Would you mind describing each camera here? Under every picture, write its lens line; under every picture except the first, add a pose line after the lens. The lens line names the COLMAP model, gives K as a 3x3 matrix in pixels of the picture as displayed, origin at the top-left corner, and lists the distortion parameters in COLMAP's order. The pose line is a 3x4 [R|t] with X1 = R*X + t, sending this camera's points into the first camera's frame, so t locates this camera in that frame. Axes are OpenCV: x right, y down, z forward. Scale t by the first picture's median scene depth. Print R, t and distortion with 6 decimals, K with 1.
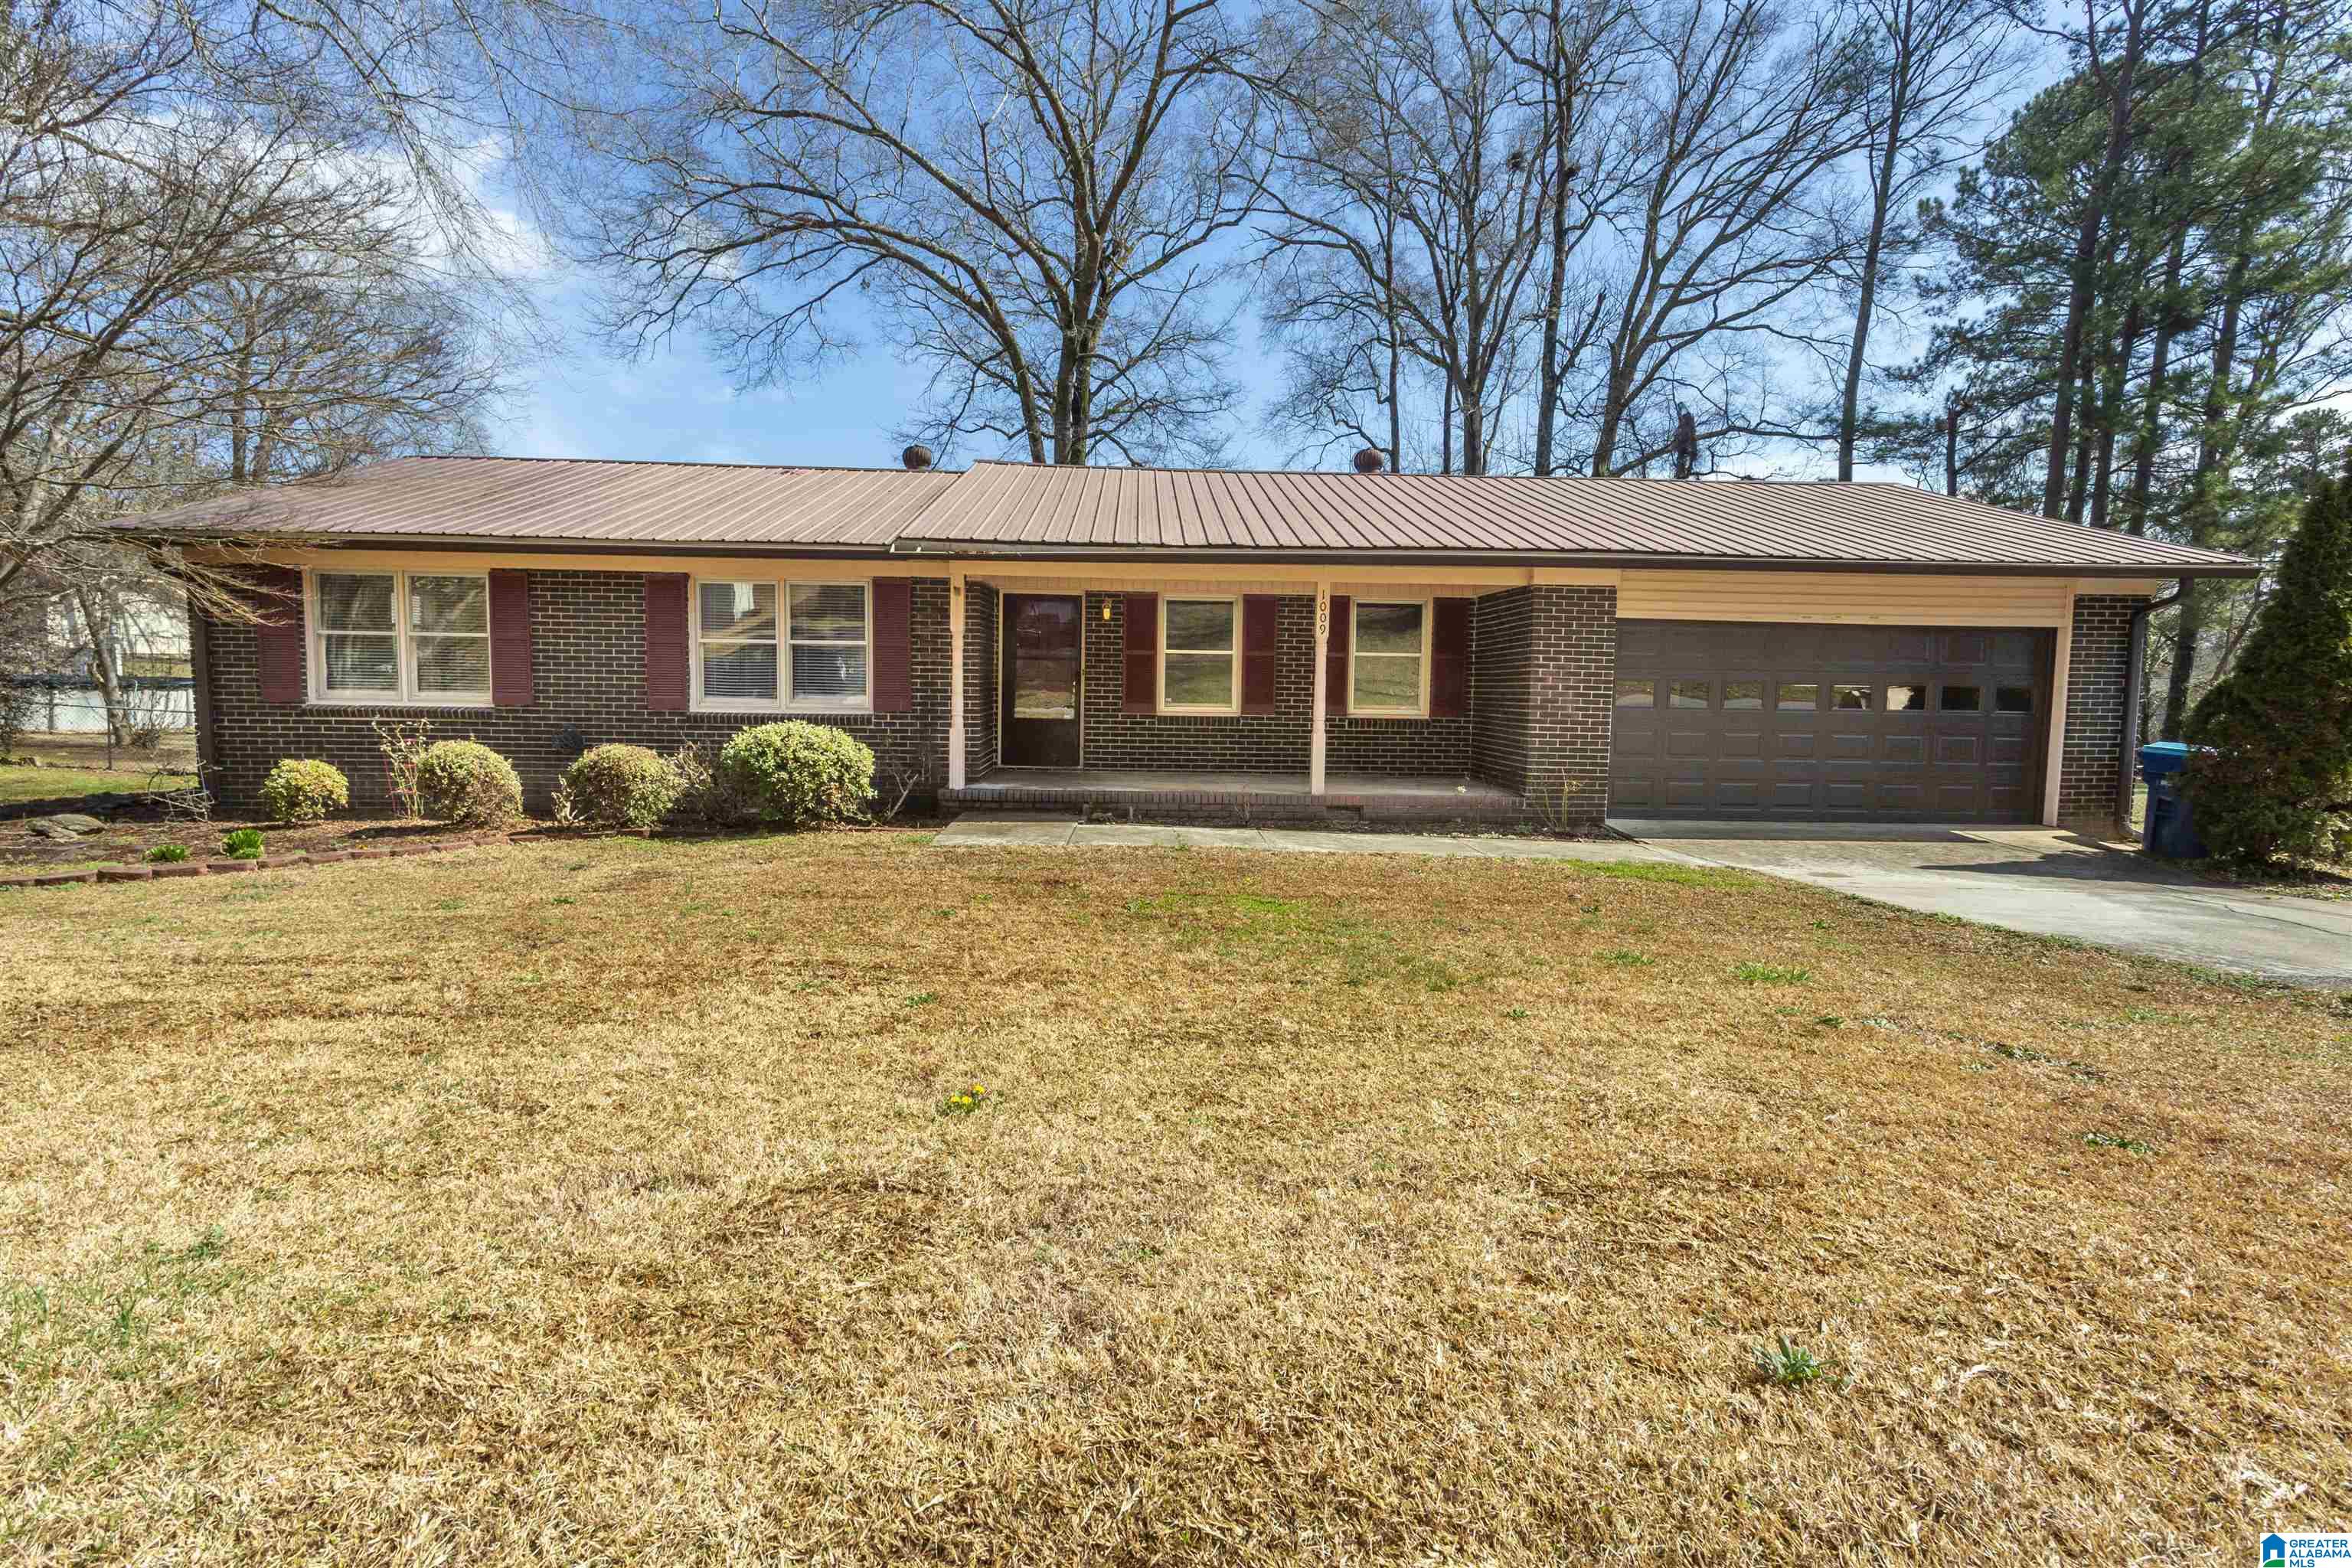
lens RADIAL K [[1131.1, 0, 1151.0], [0, 1131.1, 789.9], [0, 0, 1]] dist [0.015278, -0.001884]
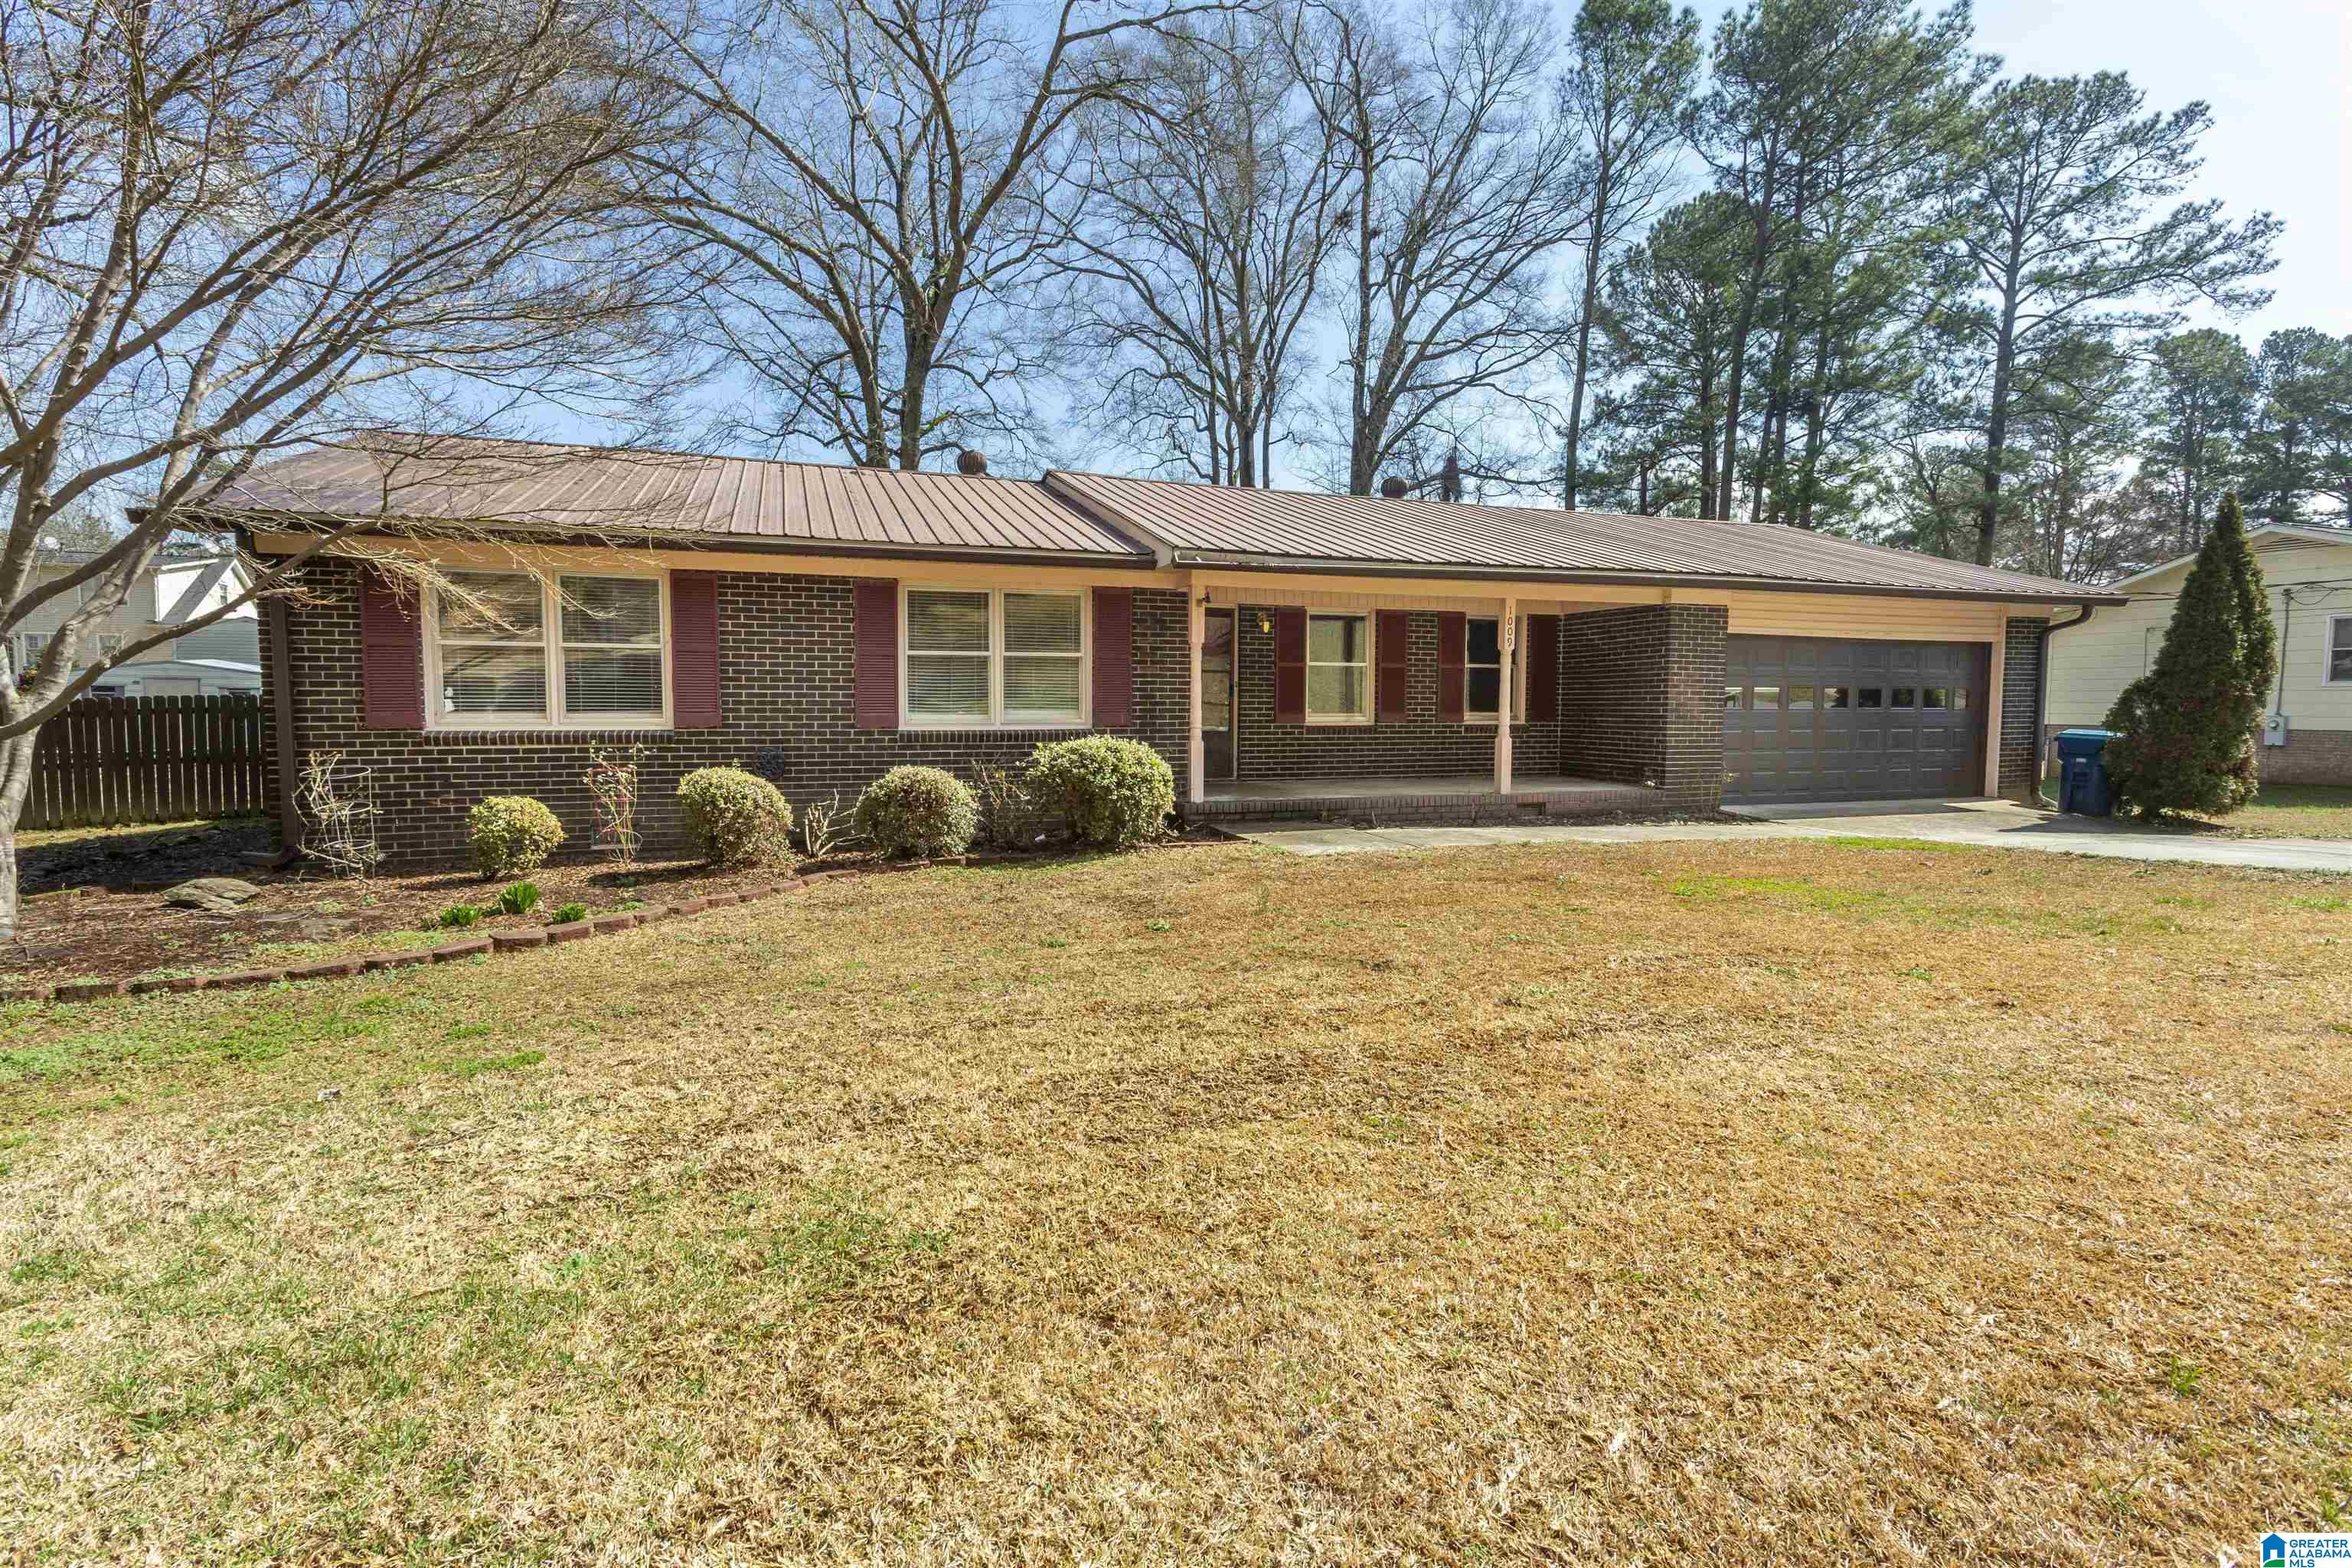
lens RADIAL K [[1131.1, 0, 1162.8], [0, 1131.1, 783.4], [0, 0, 1]] dist [0.015278, -0.001884]
pose [[0.952047, -0.035343, 0.303902, -0.491675], [0.042037, 0.998996, -0.015511, -0.003337], [-0.303049, 0.027542, 0.952577, 0.070812]]
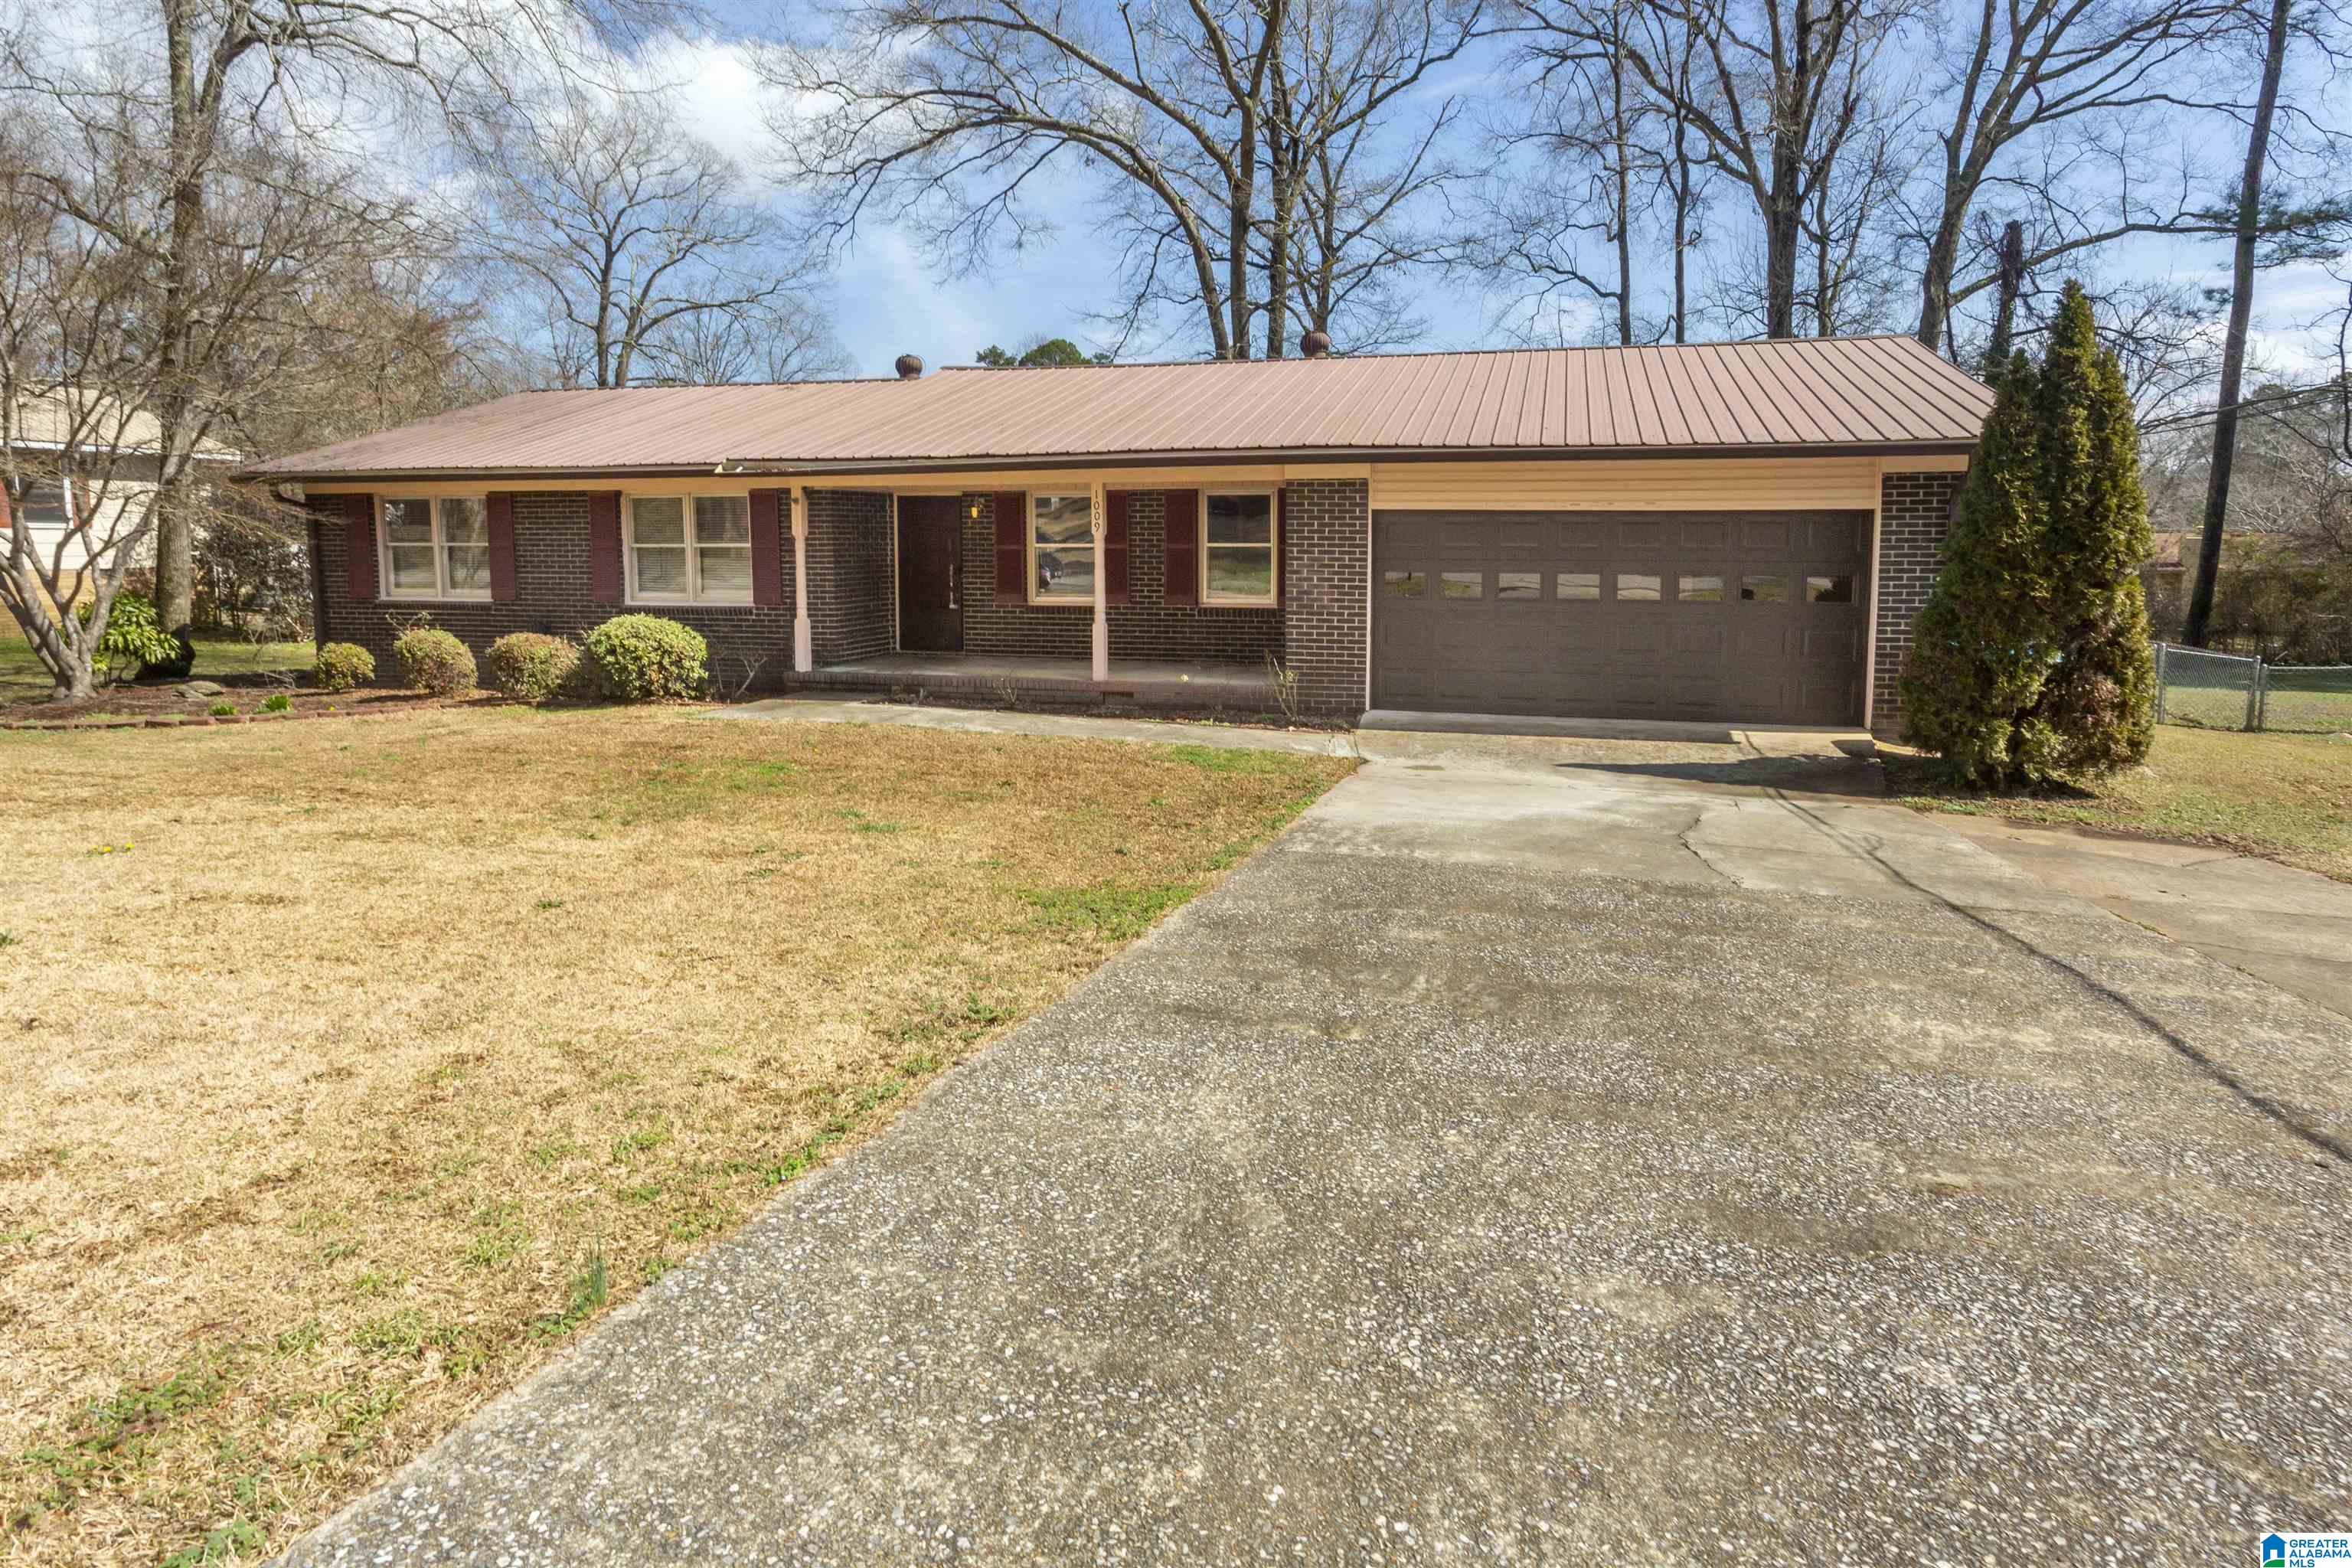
lens RADIAL K [[1268.6, 0, 1220.7], [0, 1268.6, 690.5], [0, 0, 1]] dist [-0.000480, 0.002947]
pose [[0.959772, 0.016444, -0.280298, 0.595177], [-0.012259, 0.999786, 0.016678, -0.007647], [0.280512, -0.012570, 0.959768, -0.124101]]
